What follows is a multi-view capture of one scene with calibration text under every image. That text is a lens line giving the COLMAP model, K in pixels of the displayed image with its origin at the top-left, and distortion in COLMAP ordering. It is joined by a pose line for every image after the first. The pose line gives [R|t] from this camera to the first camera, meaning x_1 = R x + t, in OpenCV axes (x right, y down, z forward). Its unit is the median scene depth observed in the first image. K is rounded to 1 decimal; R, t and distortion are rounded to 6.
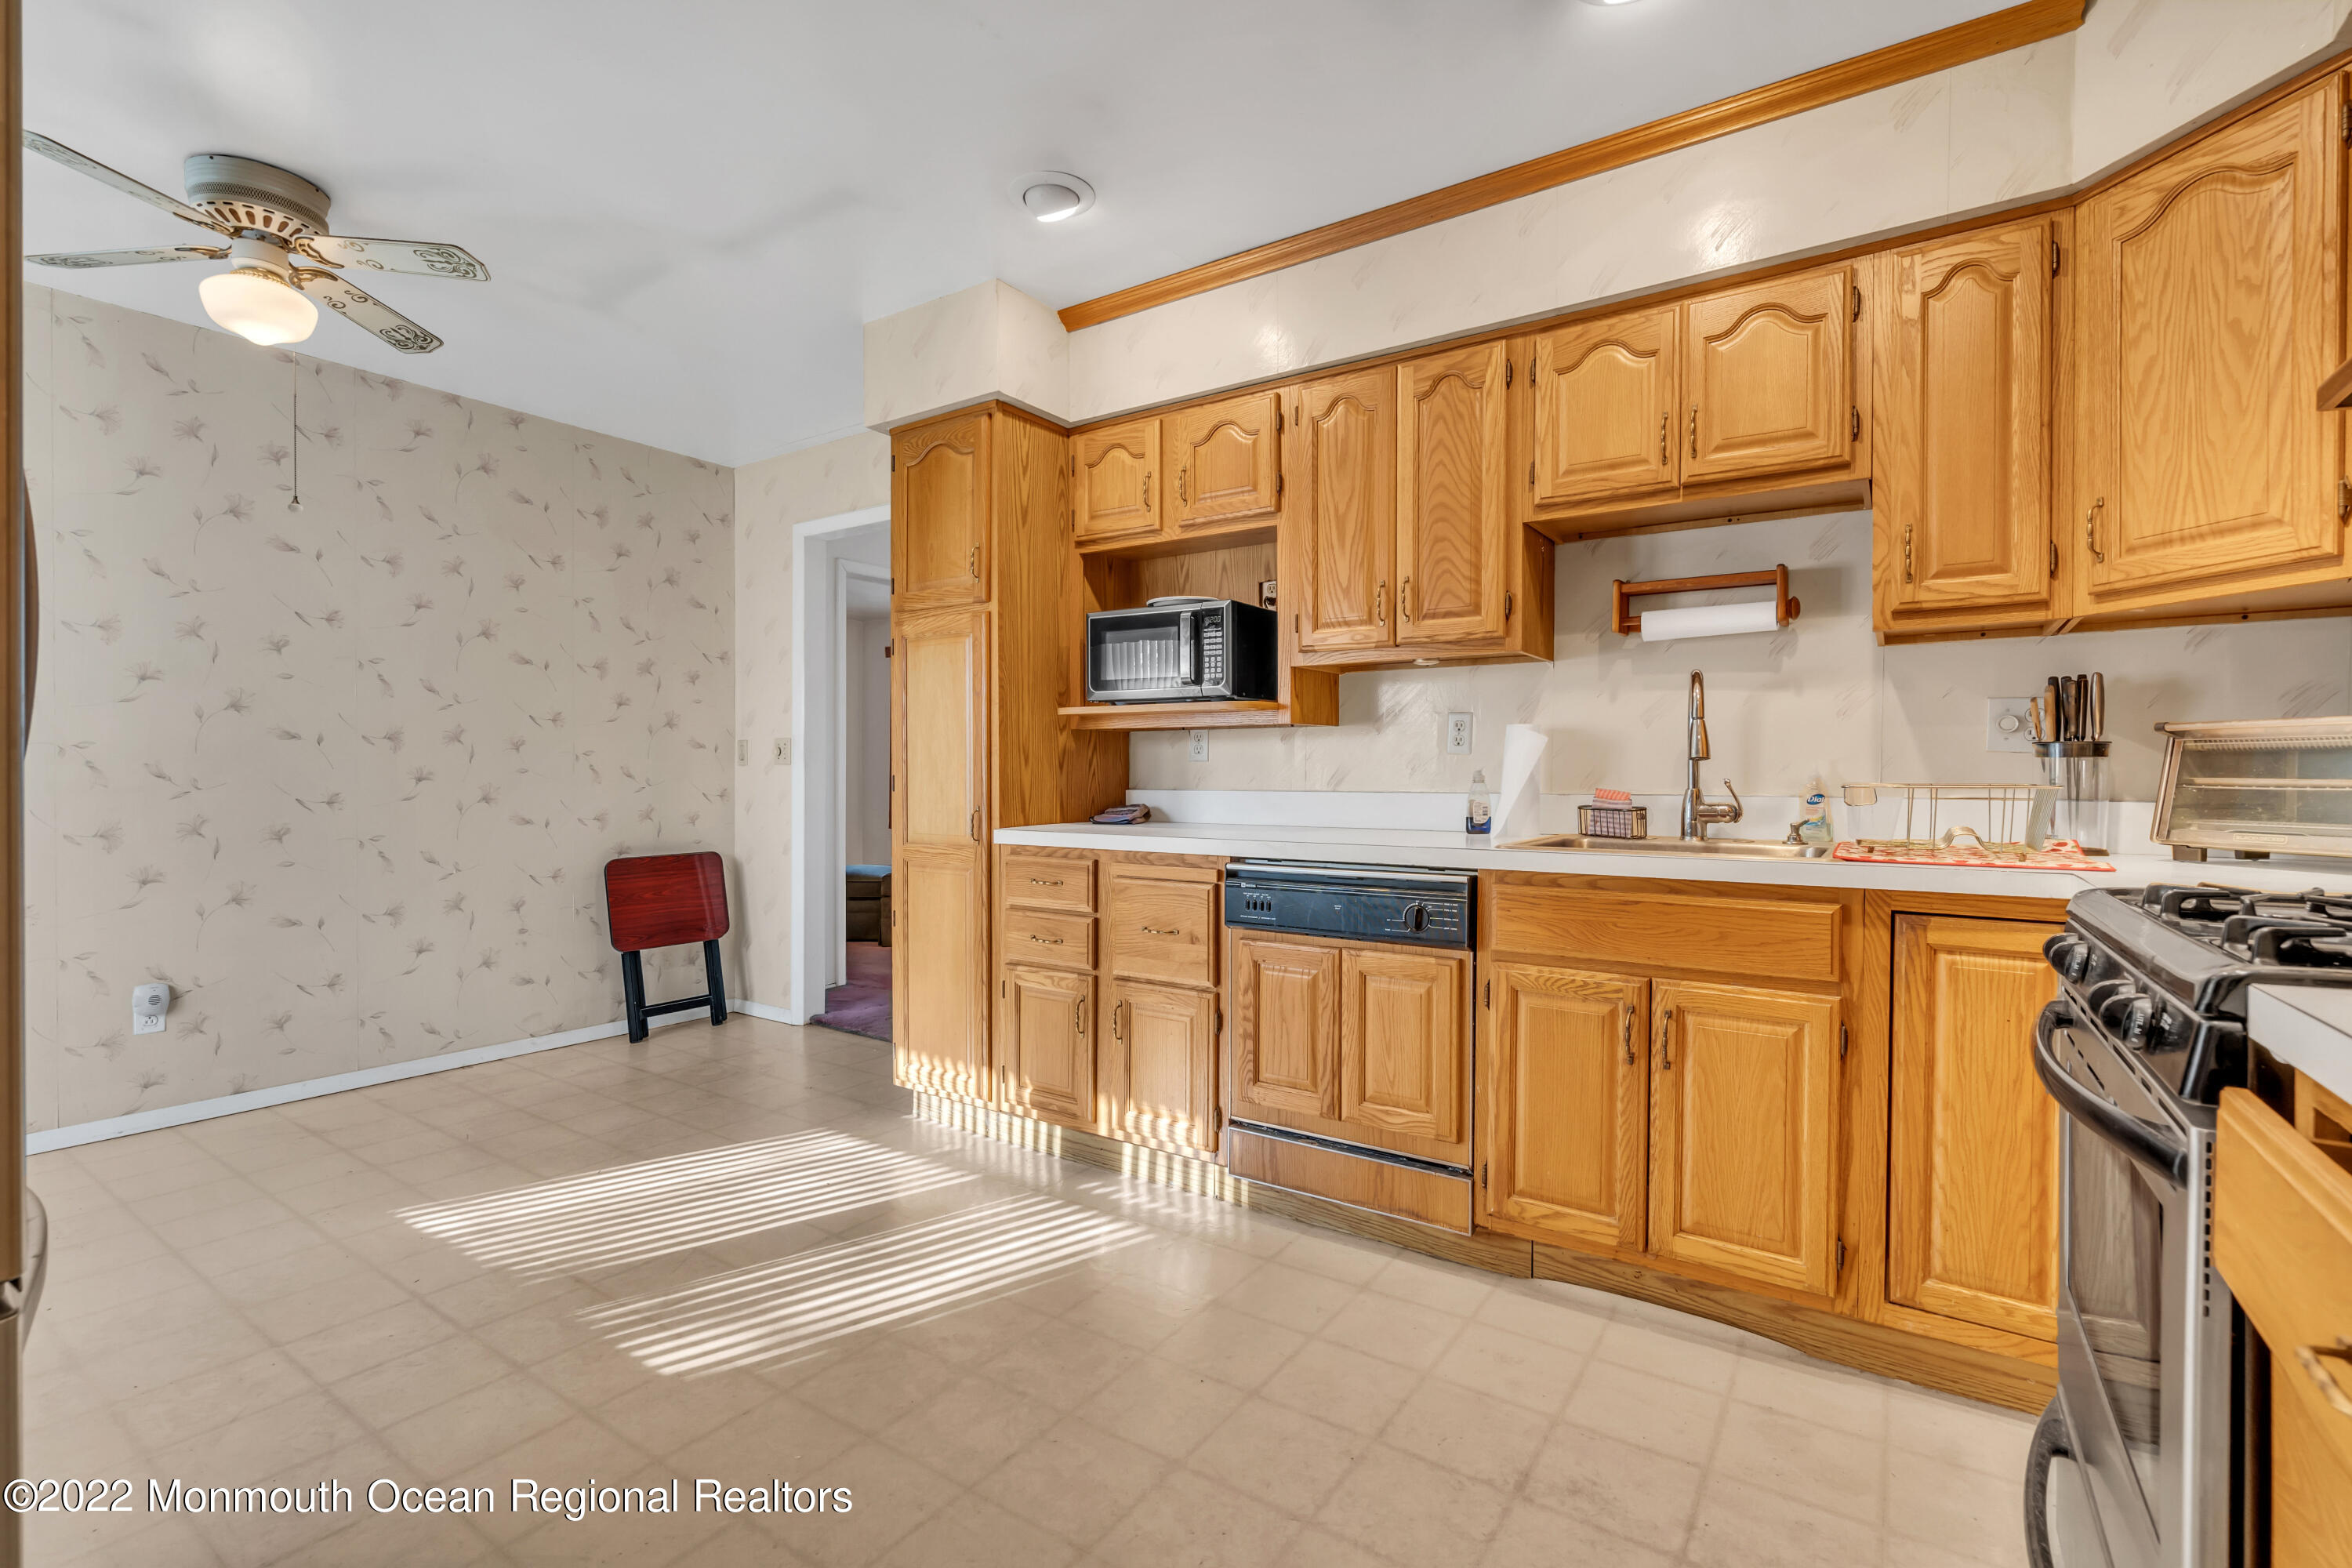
lens RADIAL K [[1045.7, 0, 1176.0], [0, 1045.7, 784.0], [0, 0, 1]] dist [-0.001758, 0.000230]
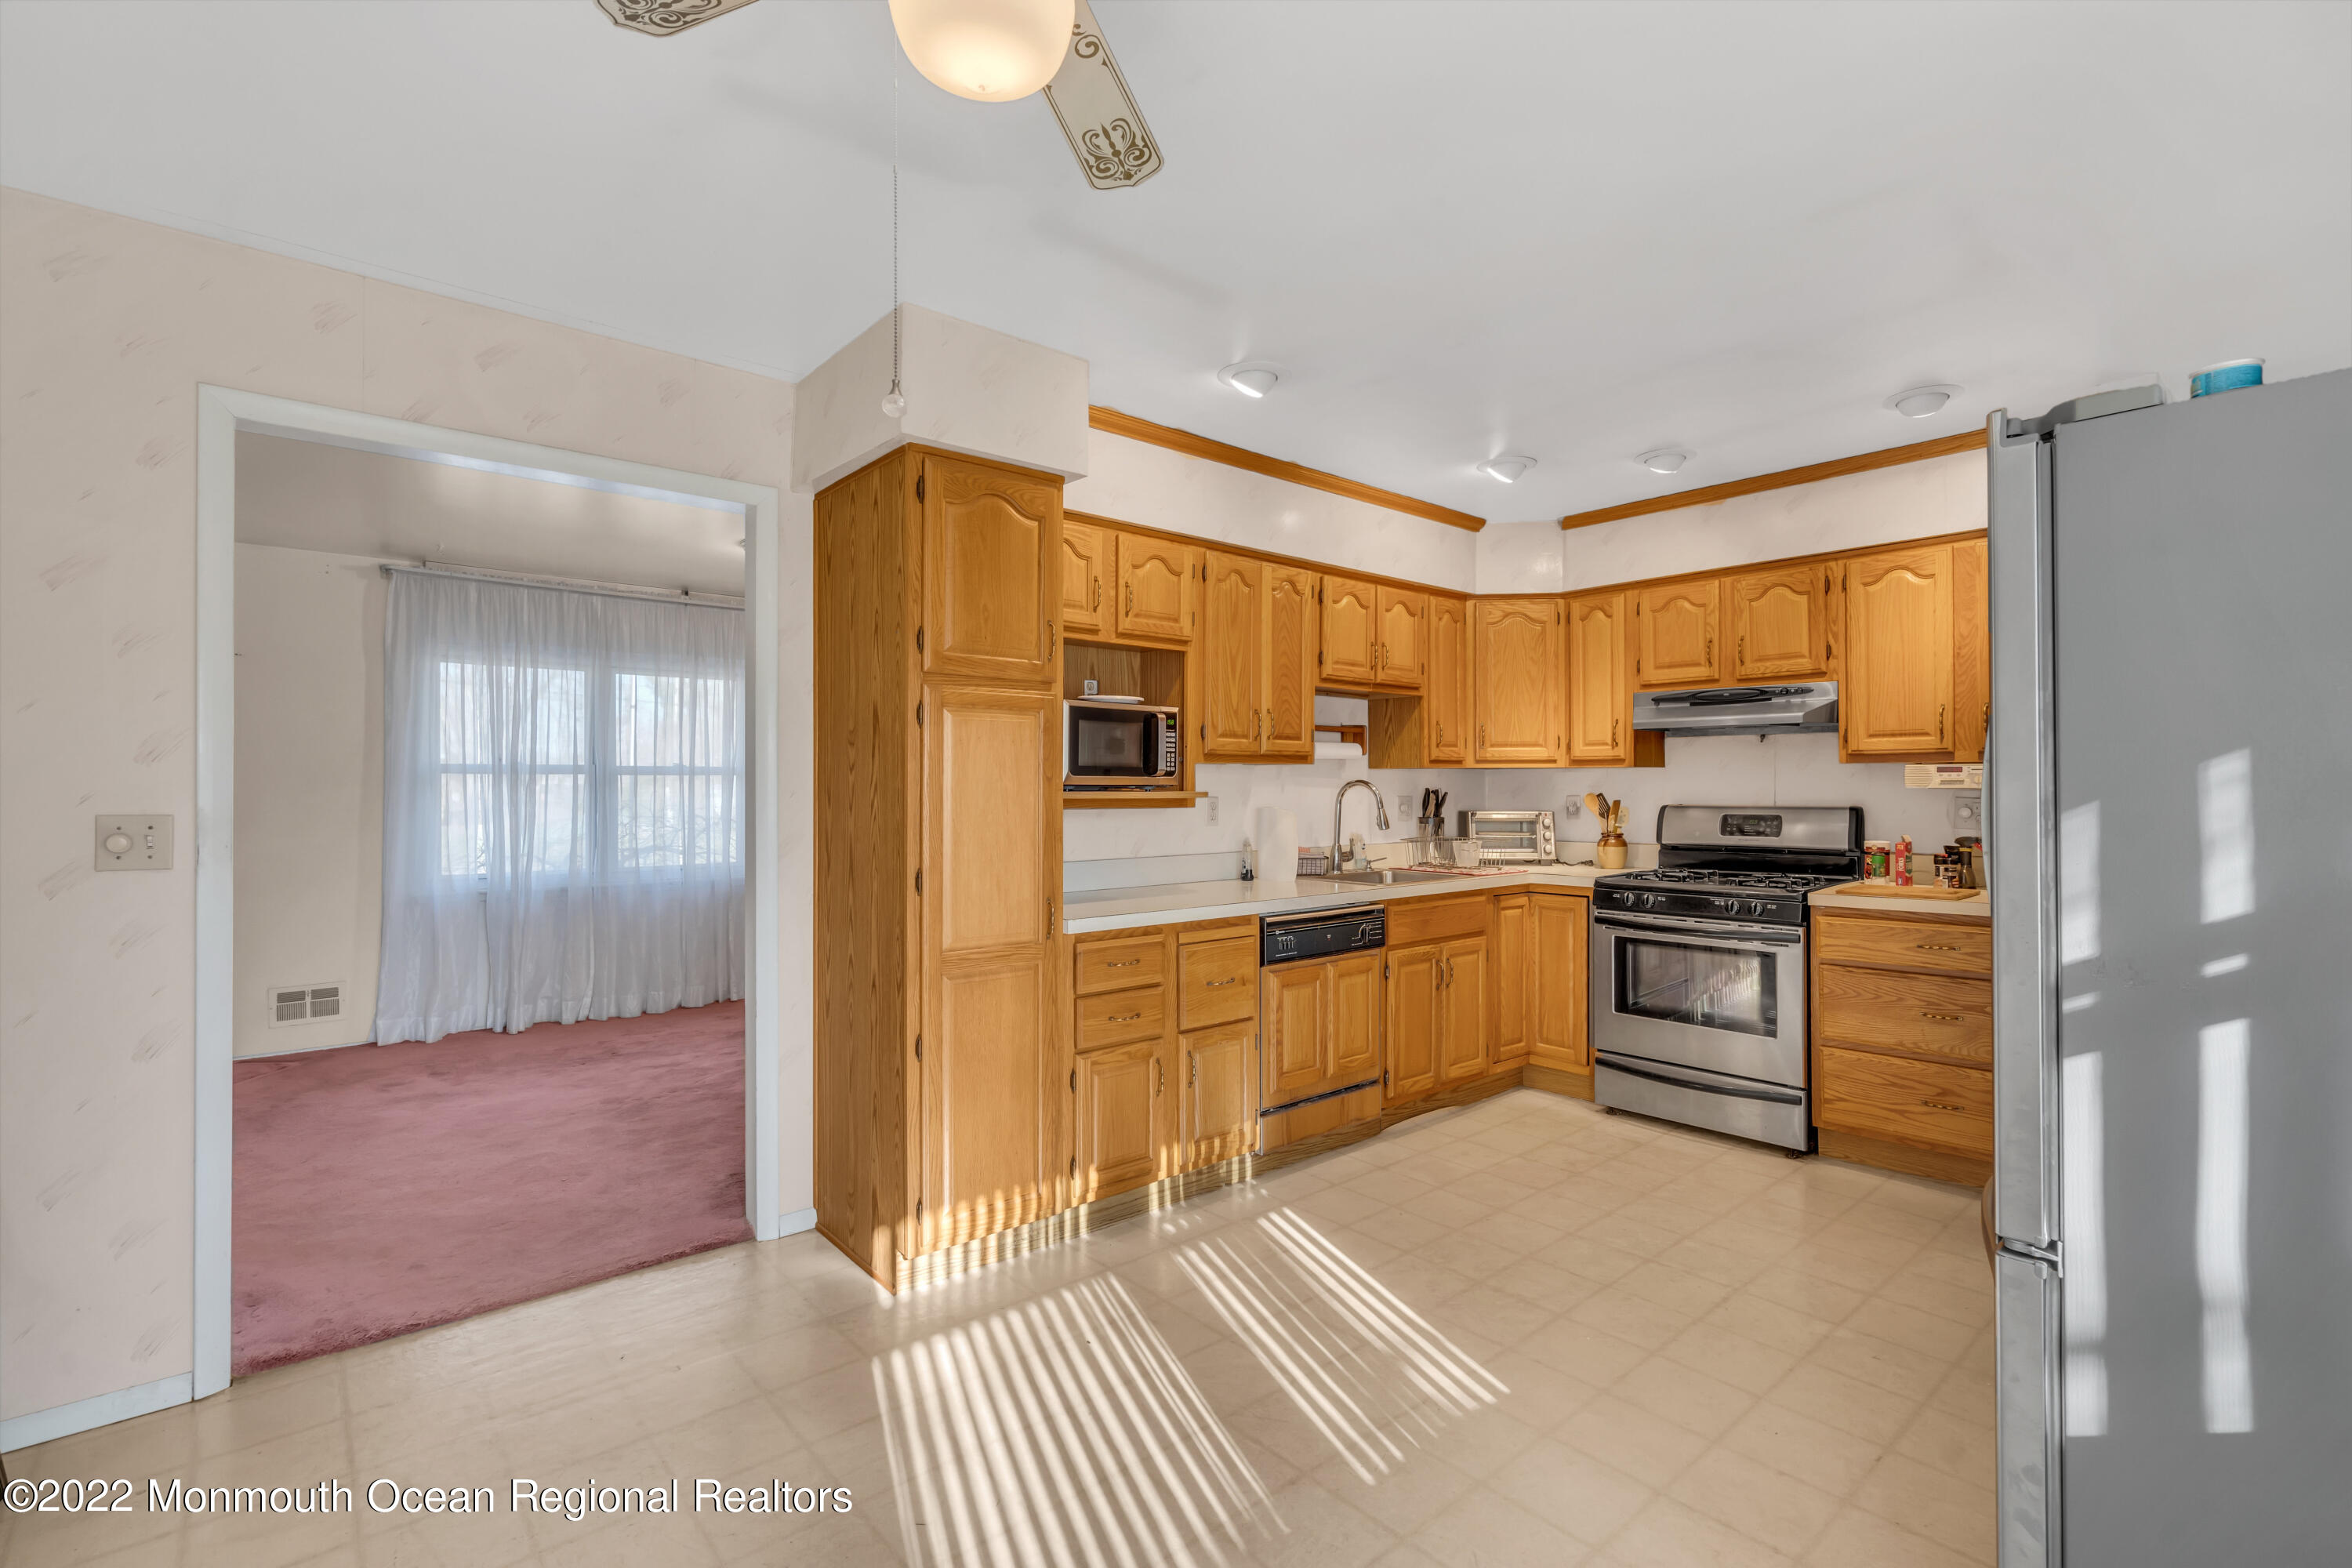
lens RADIAL K [[1061.0, 0, 1160.0], [0, 1061.0, 789.6], [0, 0, 1]] dist [0.003078, 0.000096]
pose [[0.253311, -0.003685, 0.967378, -1.449543], [0.004139, 0.999988, 0.002726, -0.103989], [-0.967376, 0.003313, 0.253323, 0.886549]]
